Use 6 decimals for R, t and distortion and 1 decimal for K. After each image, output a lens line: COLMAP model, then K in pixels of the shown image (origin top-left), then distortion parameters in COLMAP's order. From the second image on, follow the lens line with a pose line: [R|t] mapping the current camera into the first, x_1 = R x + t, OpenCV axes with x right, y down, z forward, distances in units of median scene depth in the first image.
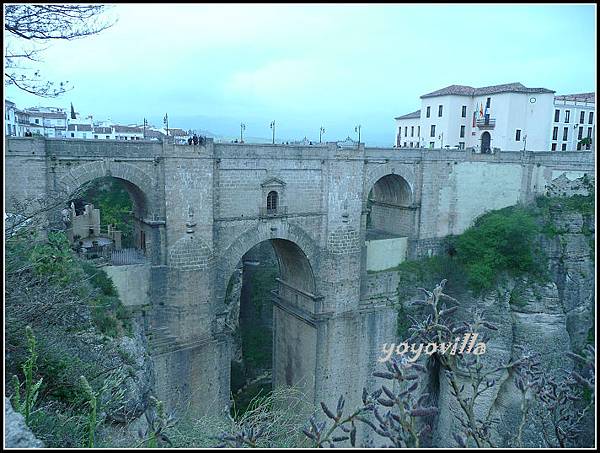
lens RADIAL K [[498.7, 0, 298.9], [0, 498.7, 224.8], [0, 0, 1]] dist [-0.022178, 0.023680]
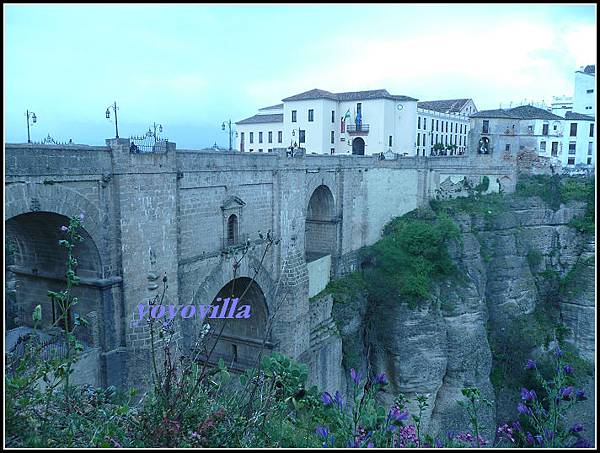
lens RADIAL K [[498.7, 0, 301.8], [0, 498.7, 224.0], [0, 0, 1]] dist [-0.022178, 0.023680]
pose [[0.854539, -0.082379, 0.512812, -0.298802], [0.091105, 0.995808, 0.008152, -0.043962], [-0.511334, 0.039754, 0.858462, 0.272309]]
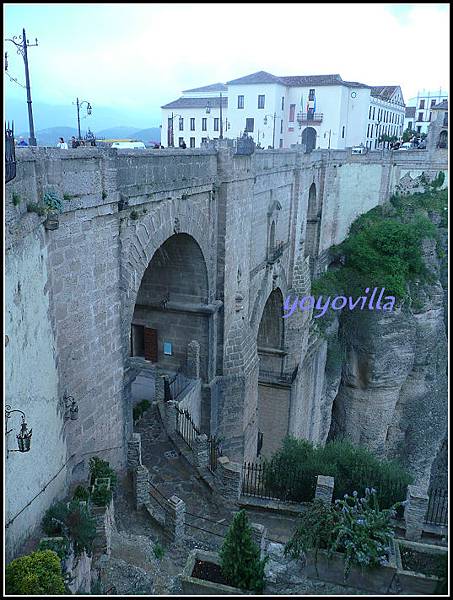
lens RADIAL K [[498.7, 0, 225.5], [0, 498.7, 295.6], [0, 0, 1]] dist [-0.022178, 0.023680]
pose [[0.772236, -0.191837, 0.605682, -0.458908], [0.094257, 0.977368, 0.189385, -0.089321], [-0.628306, -0.089161, 0.772840, 0.442858]]
